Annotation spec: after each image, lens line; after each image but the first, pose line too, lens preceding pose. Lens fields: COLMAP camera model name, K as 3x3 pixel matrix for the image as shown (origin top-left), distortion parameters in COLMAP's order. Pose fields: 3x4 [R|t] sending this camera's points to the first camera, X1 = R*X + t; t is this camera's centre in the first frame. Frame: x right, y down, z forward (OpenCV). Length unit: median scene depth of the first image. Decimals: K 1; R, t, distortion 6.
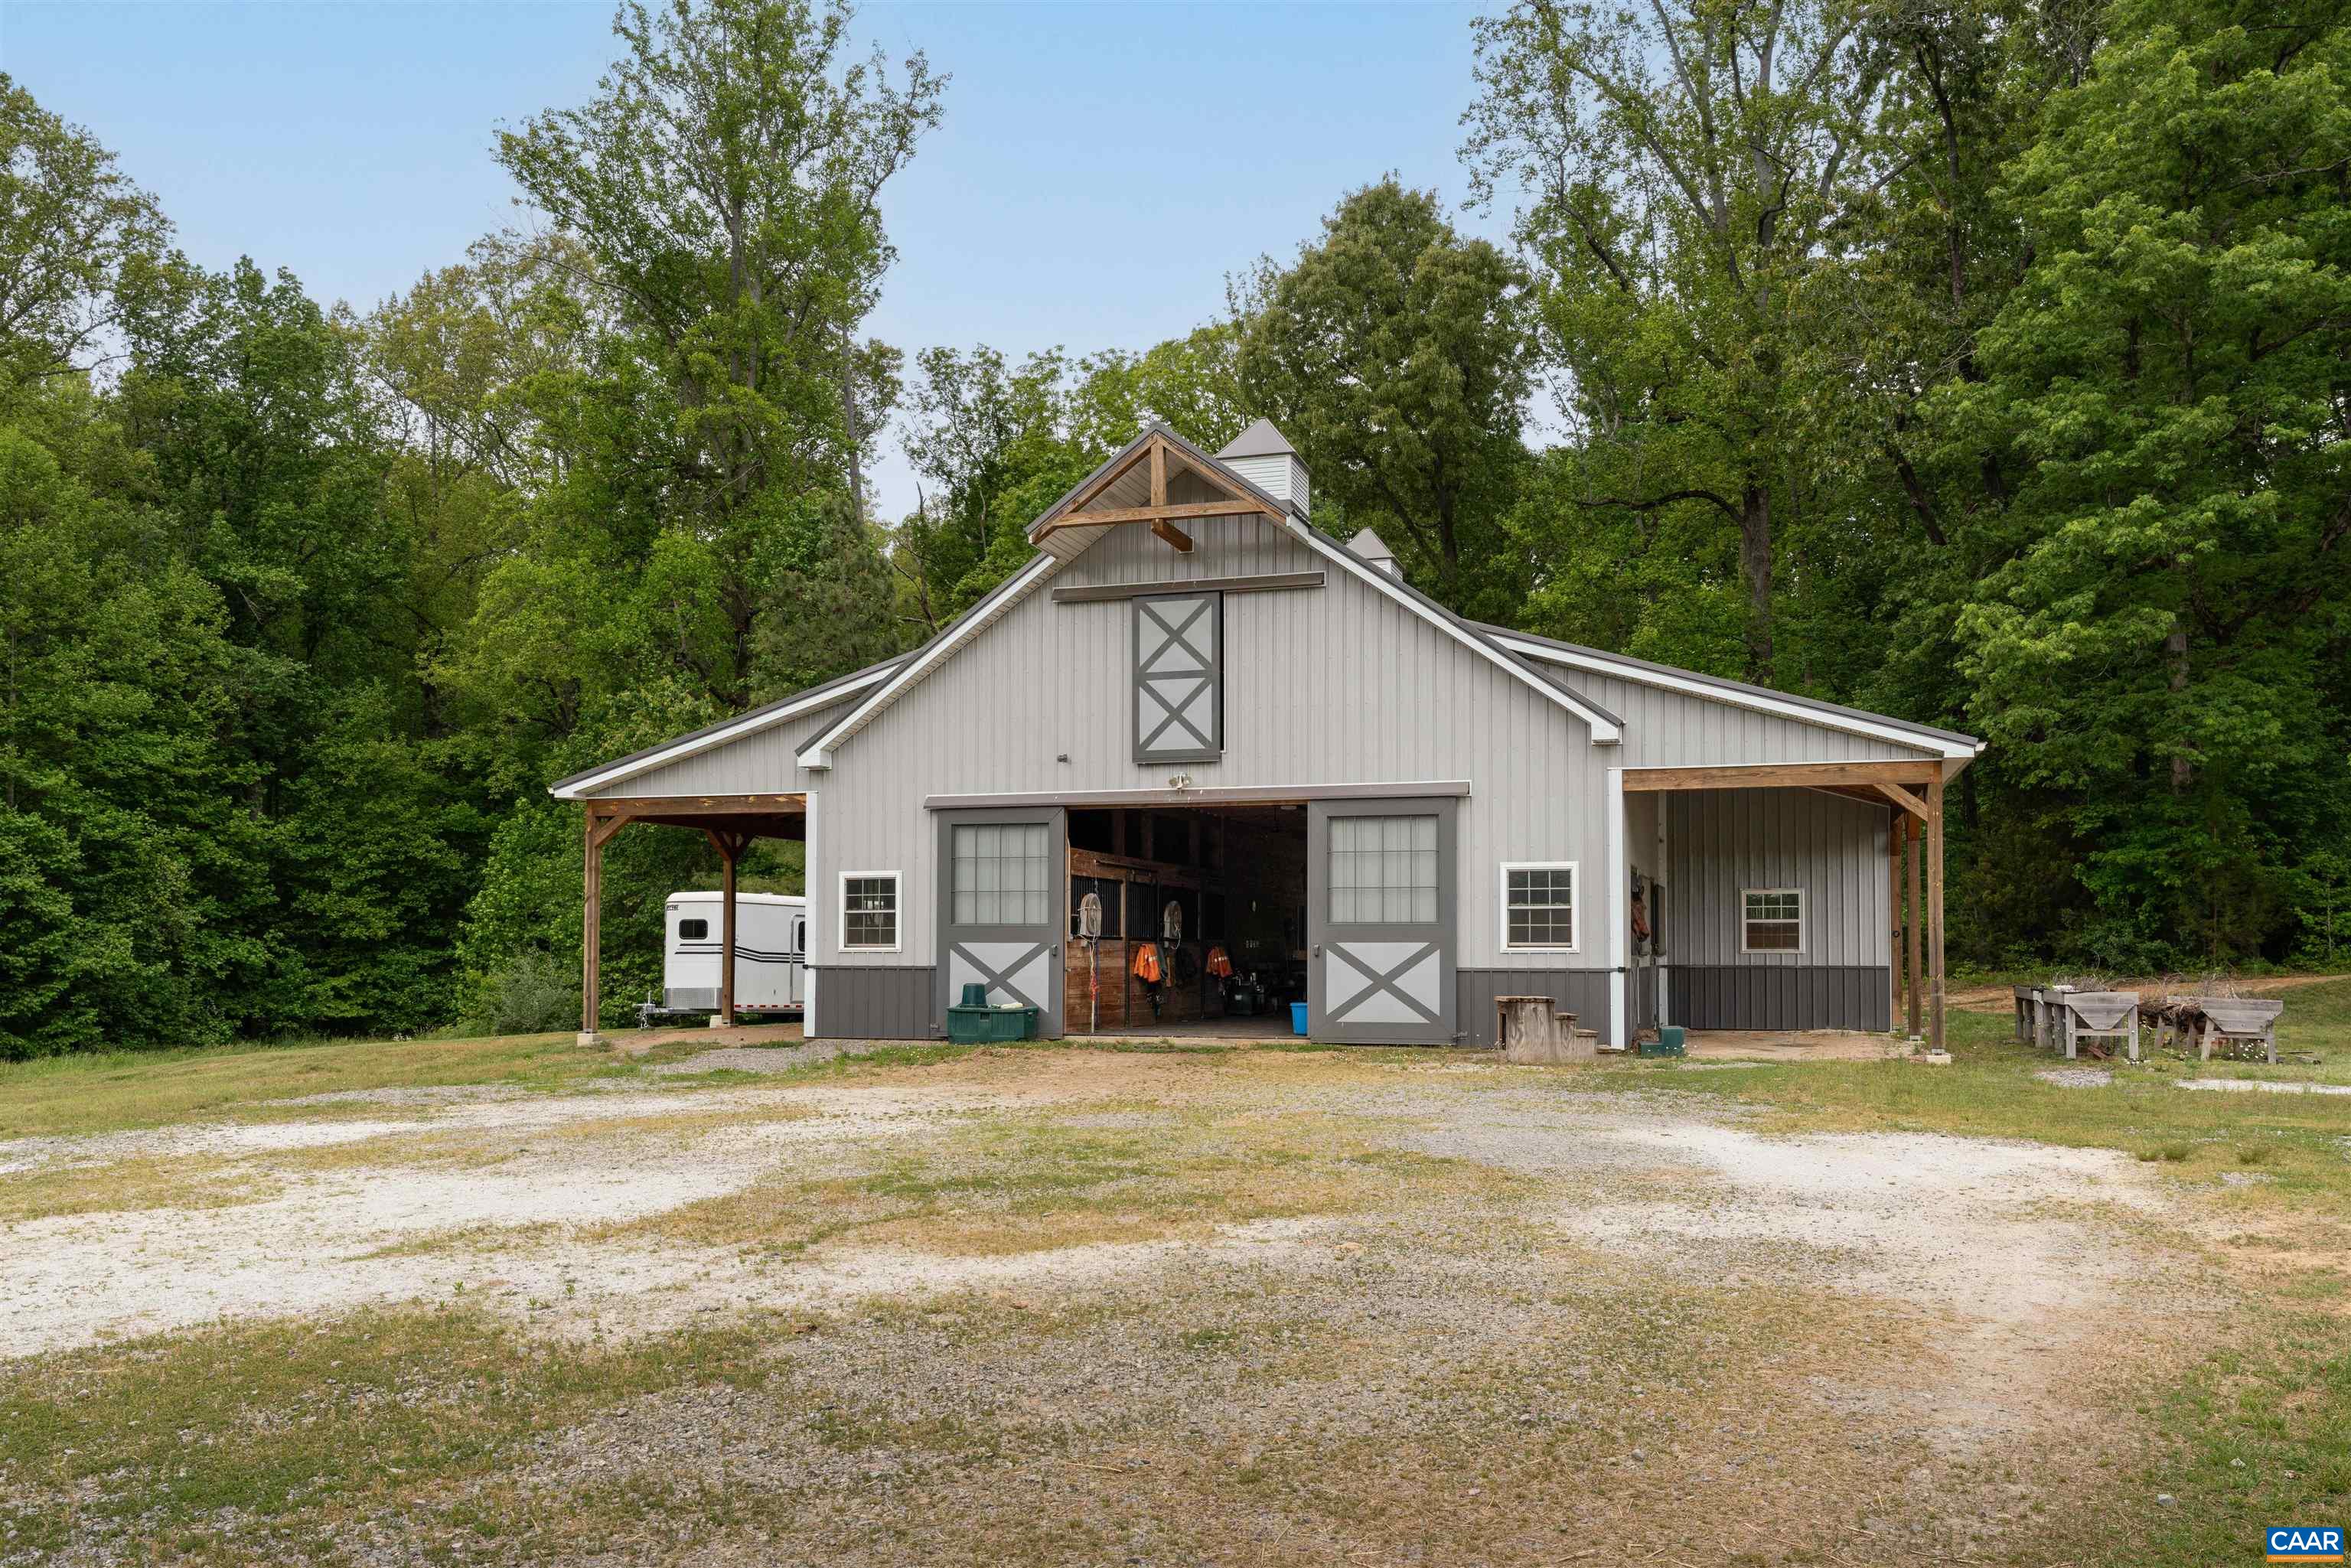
lens RADIAL K [[1834.4, 0, 1178.5], [0, 1834.4, 906.1], [0, 0, 1]] dist [0.002630, 0.000989]
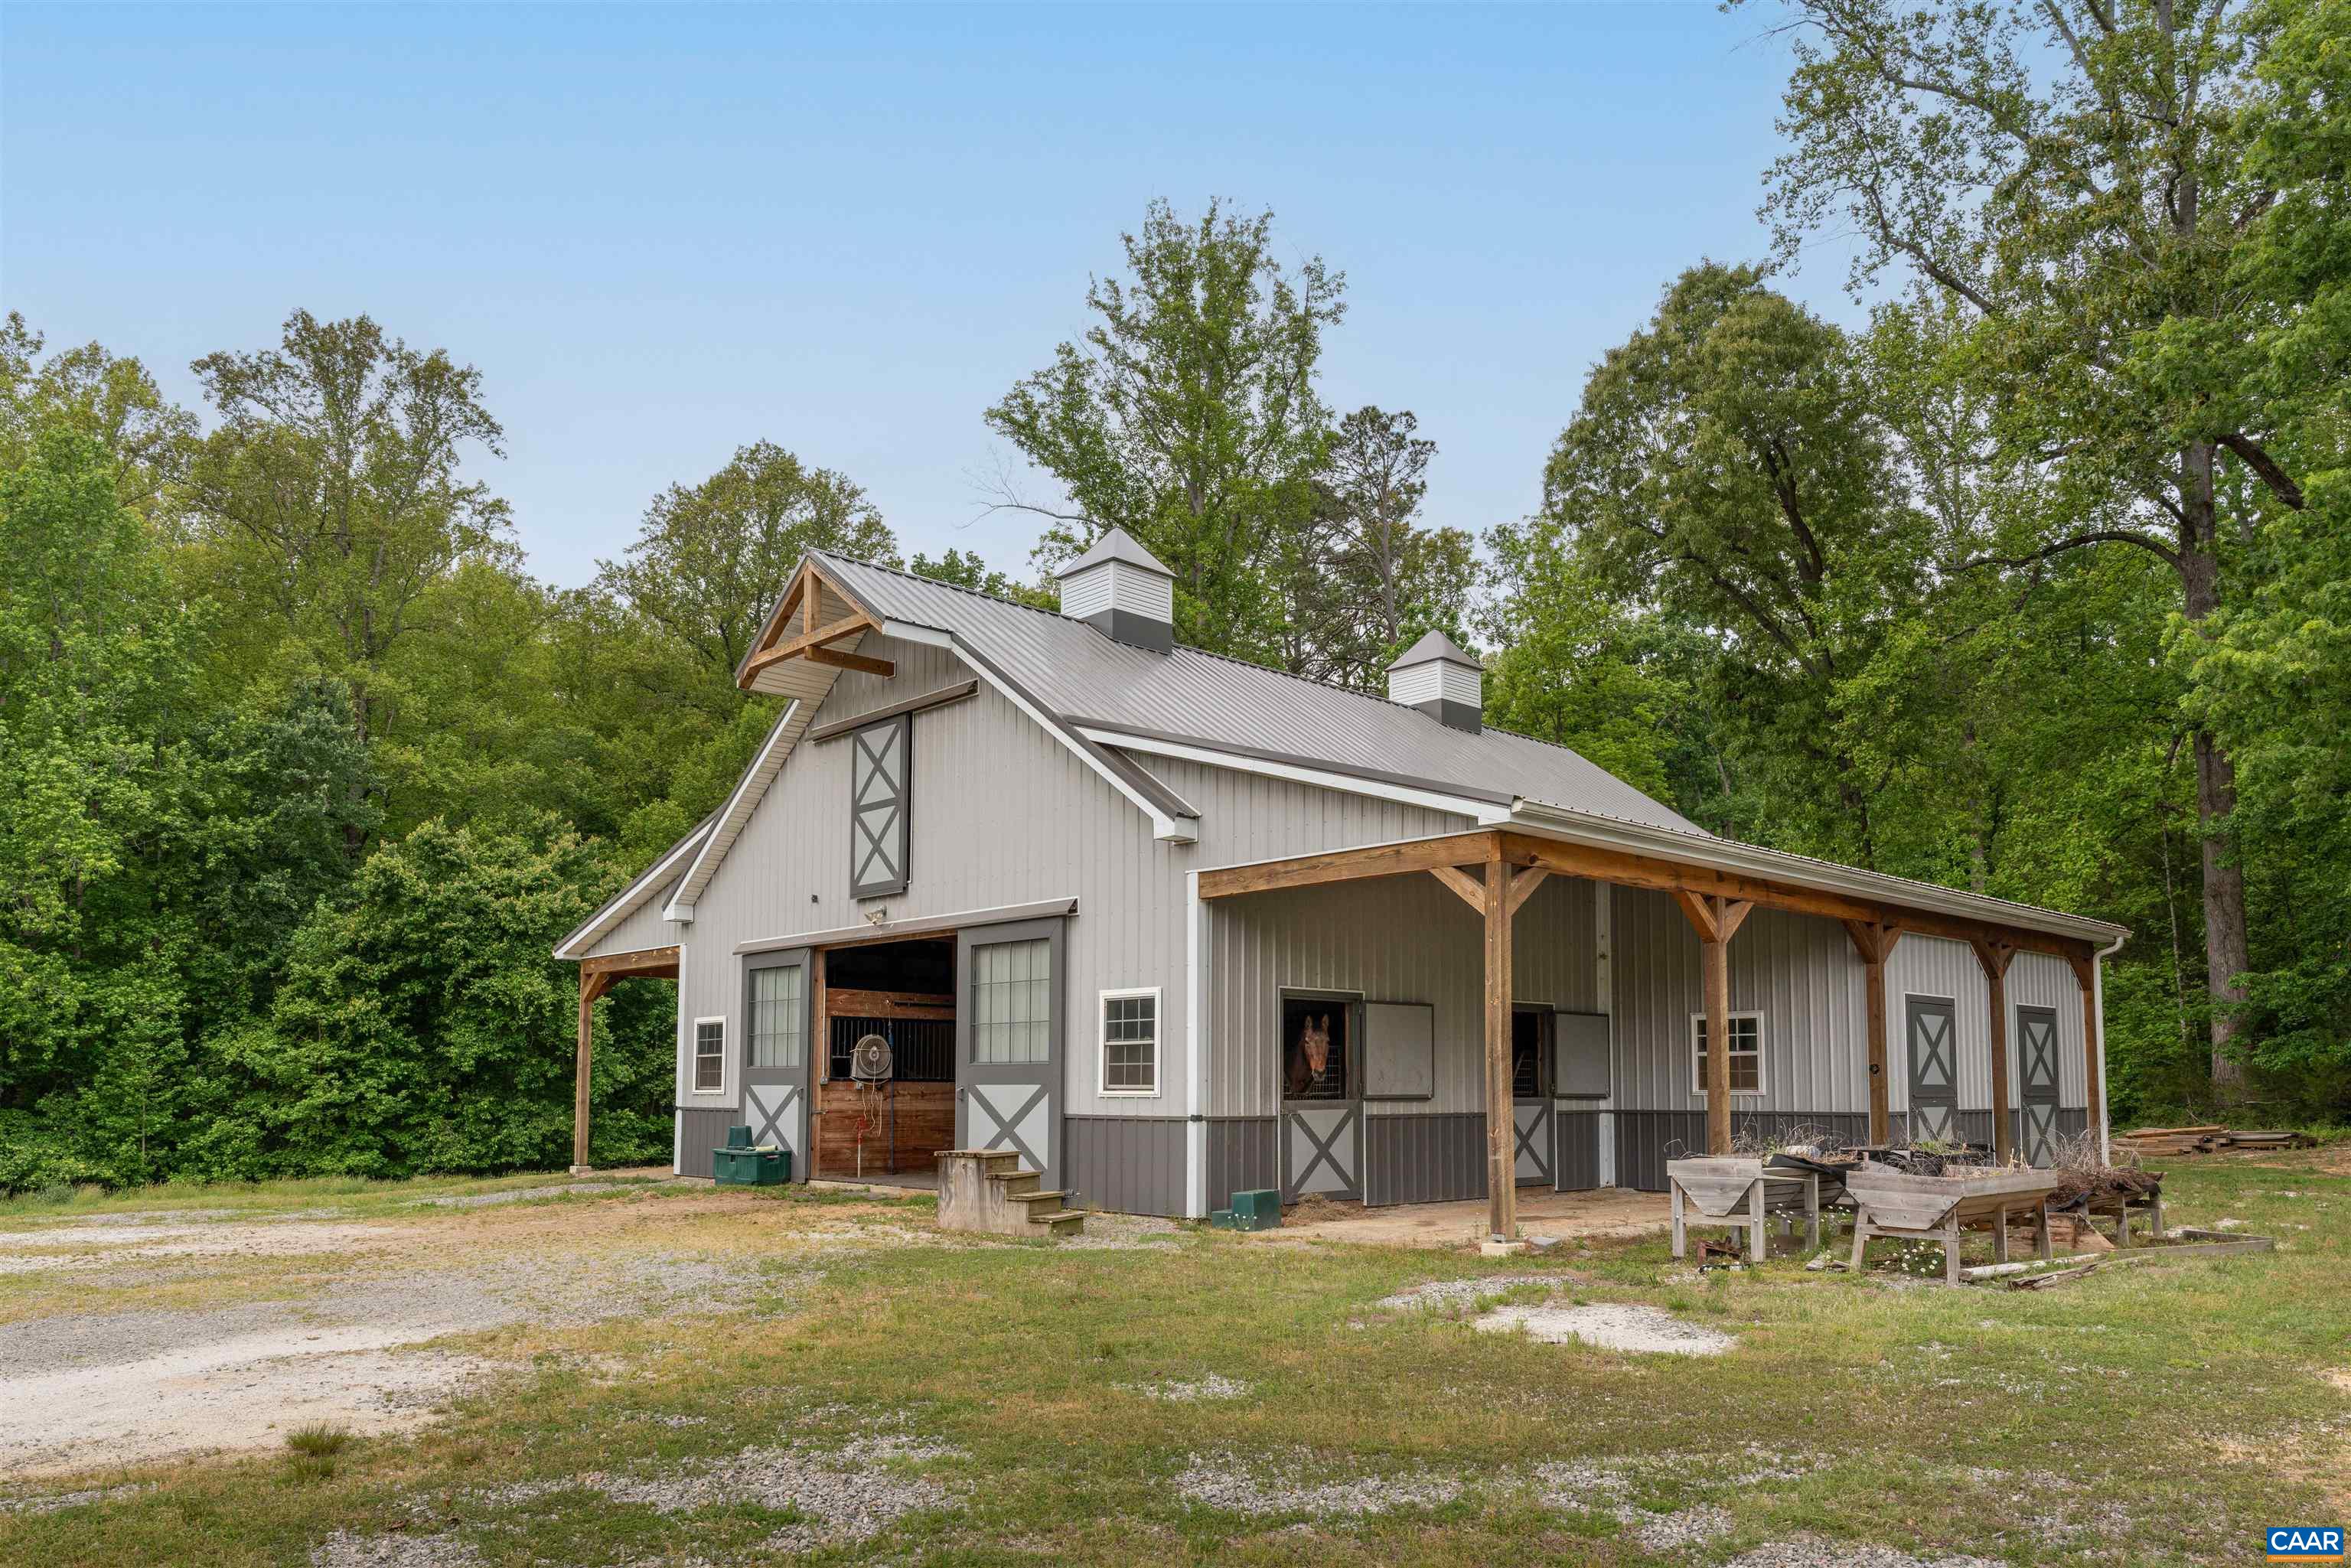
lens RADIAL K [[1602.5, 0, 1175.7], [0, 1602.5, 971.4], [0, 0, 1]] dist [0.001456, -0.000301]
pose [[0.875460, -0.036548, -0.481907, 0.525426], [0.014399, 0.998666, -0.049581, 0.004442], [0.483076, 0.036467, 0.874819, 0.338967]]
